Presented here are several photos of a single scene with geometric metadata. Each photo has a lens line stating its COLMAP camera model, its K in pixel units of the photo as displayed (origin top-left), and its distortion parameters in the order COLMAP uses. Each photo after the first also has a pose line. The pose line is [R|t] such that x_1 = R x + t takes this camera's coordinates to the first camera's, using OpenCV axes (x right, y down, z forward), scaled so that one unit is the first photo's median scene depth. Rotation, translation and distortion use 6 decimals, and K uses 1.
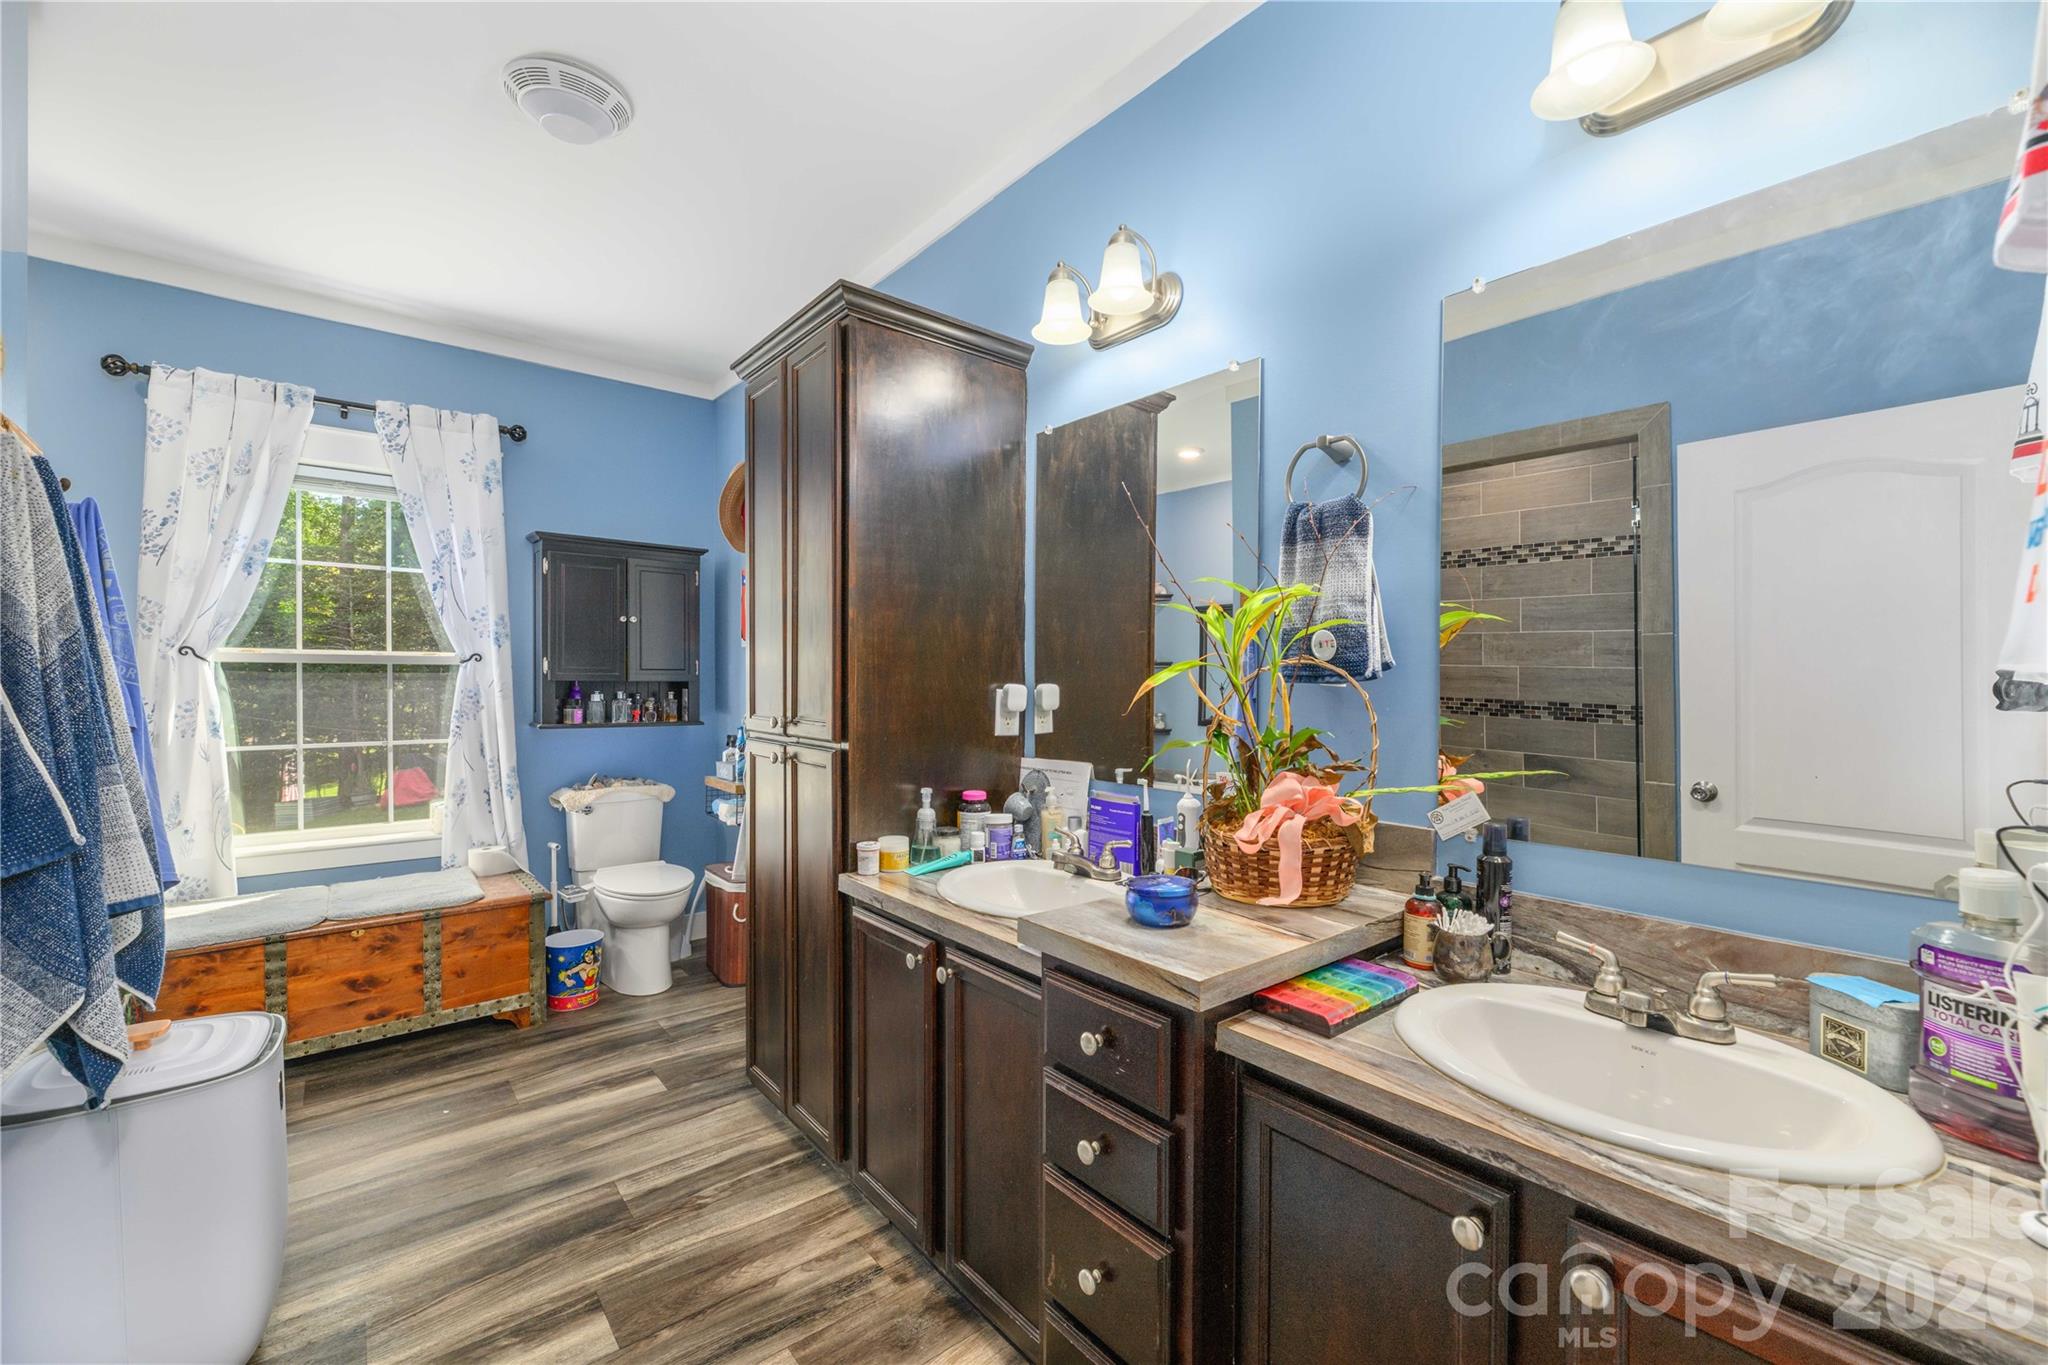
lens RADIAL K [[824.8, 0, 1026.7], [0, 824.8, 691.8], [0, 0, 1]] dist [-0.002526, 0.000656]
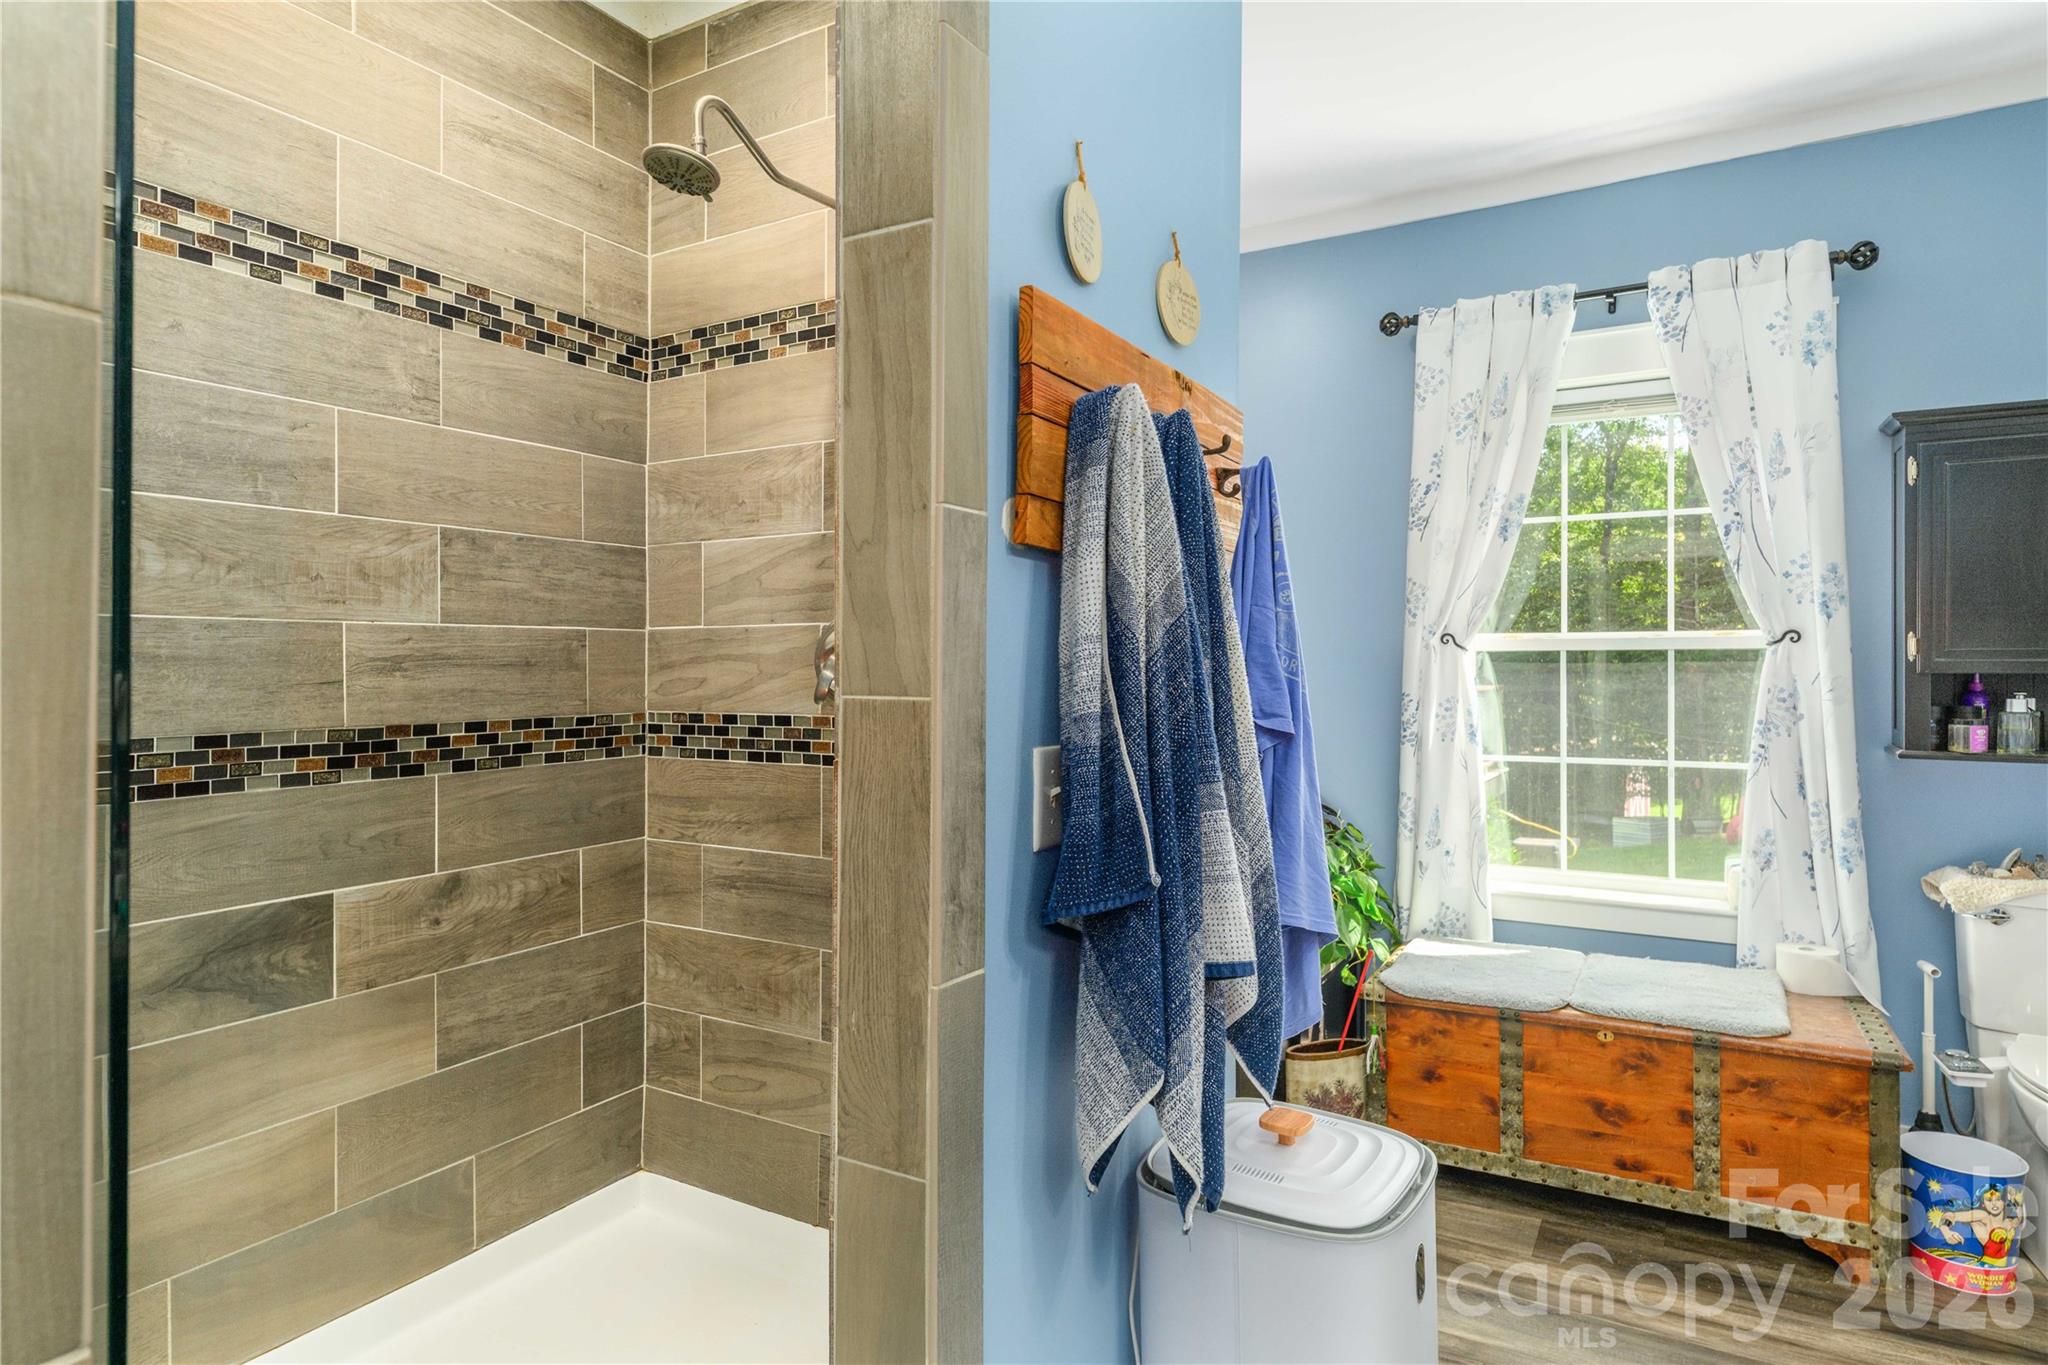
lens RADIAL K [[1147.0, 0, 1026.9], [0, 1147.0, 666.0], [0, 0, 1]] dist [-0.003211, 0.002341]
pose [[0.342718, -0.007041, -0.939412, -0.062000], [-0.011132, 0.999871, -0.011555, -0.003149], [0.939372, 0.014418, 0.342595, 0.186513]]
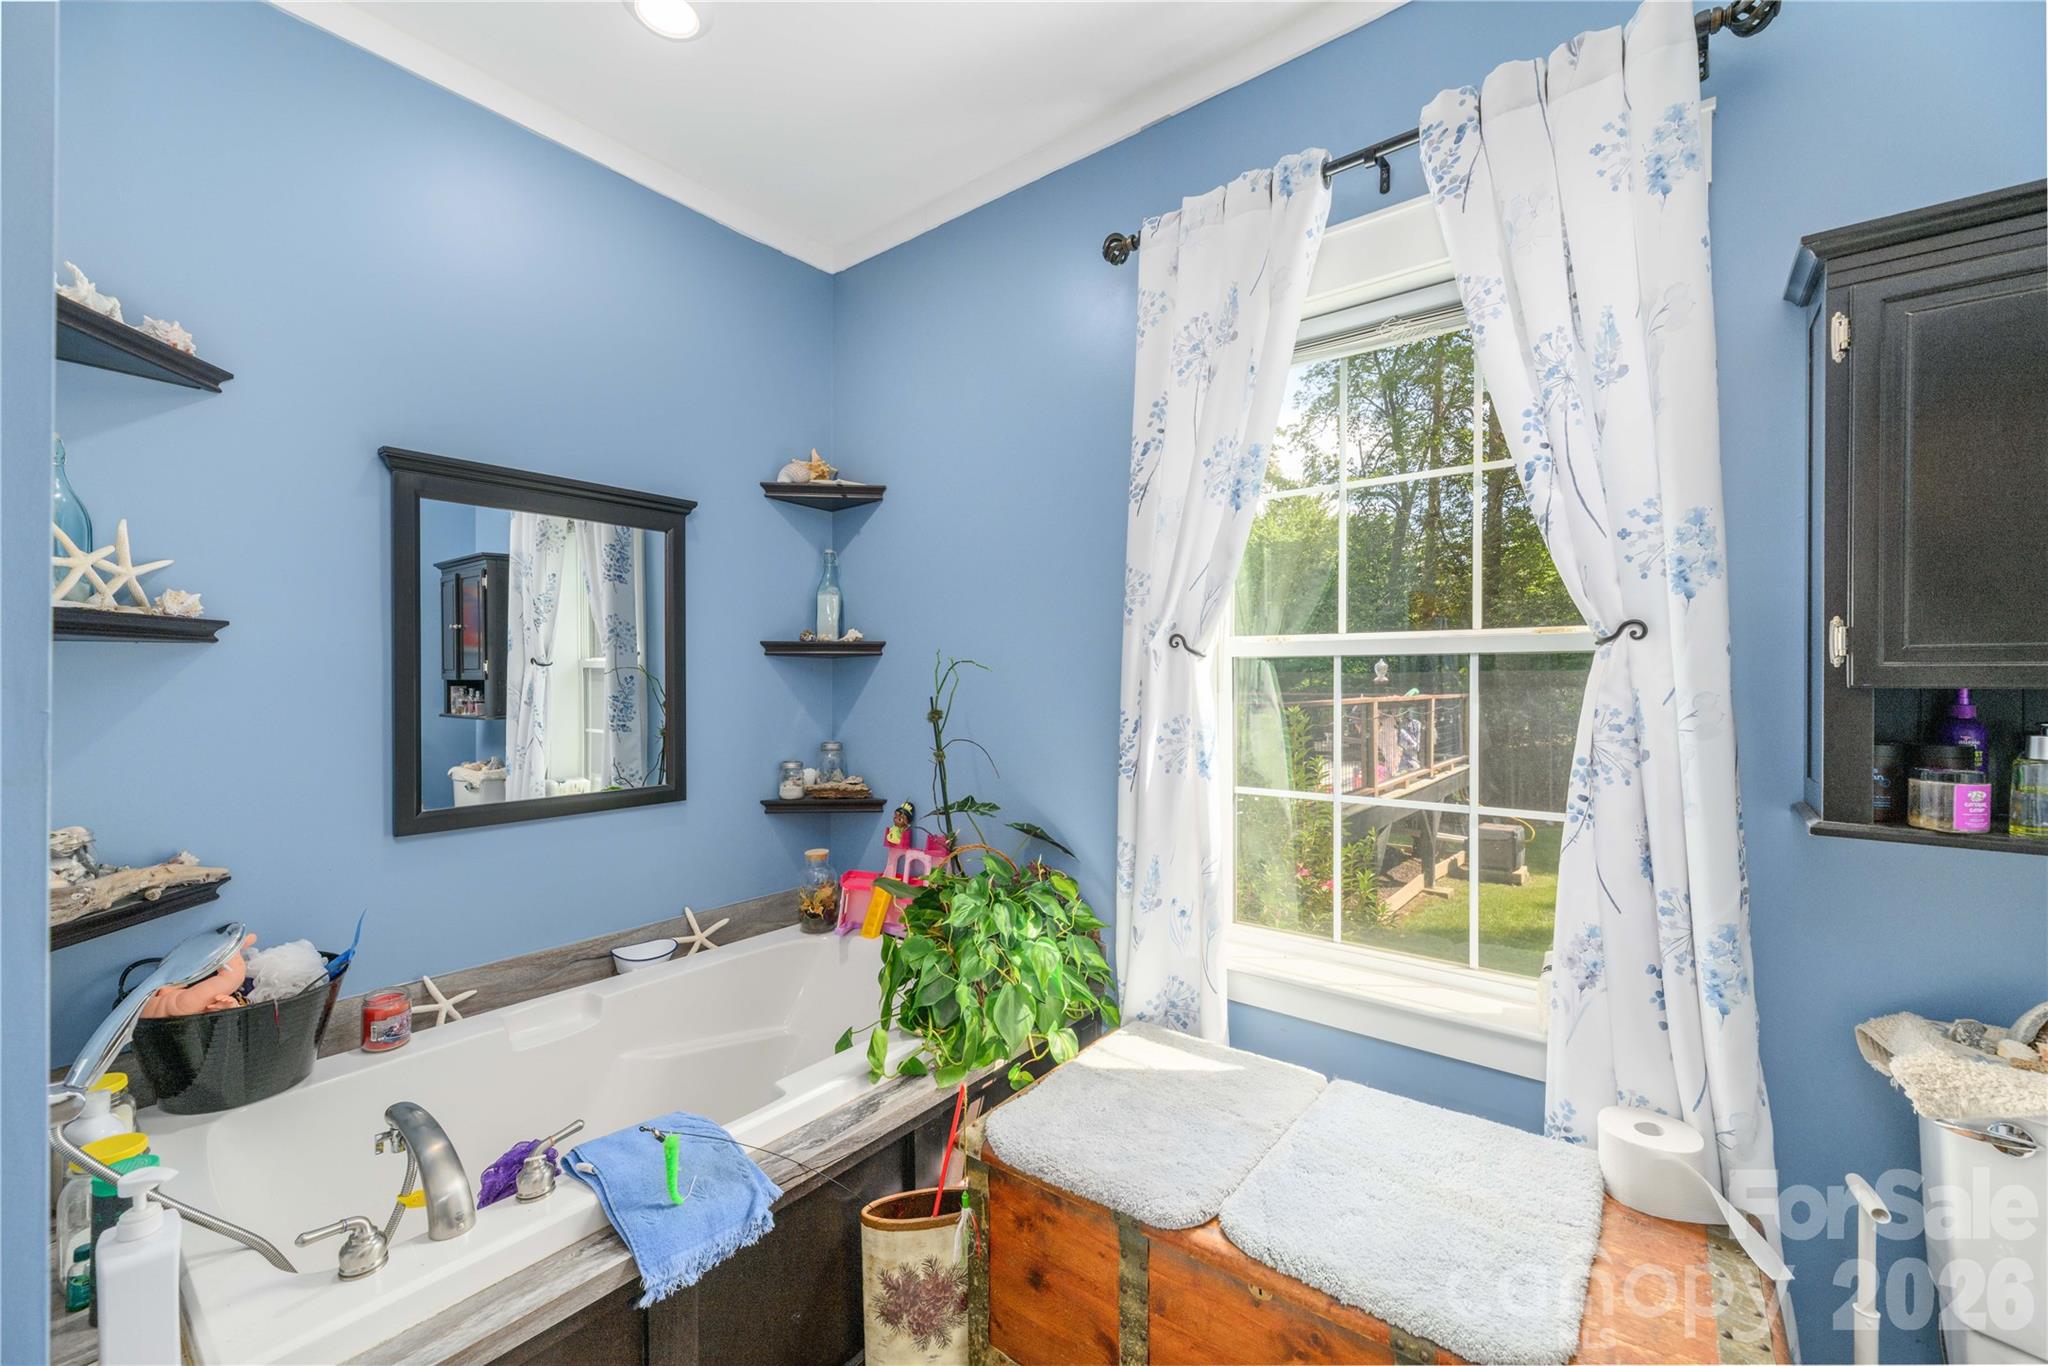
lens RADIAL K [[824.8, 0, 1026.6], [0, 824.8, 681.1], [0, 0, 1]] dist [-0.002526, 0.000656]
pose [[0.213474, -0.003098, -0.976944, -0.390532], [-0.013452, 0.999891, -0.006110, -0.011696], [0.976856, 0.014446, 0.213409, 0.721308]]
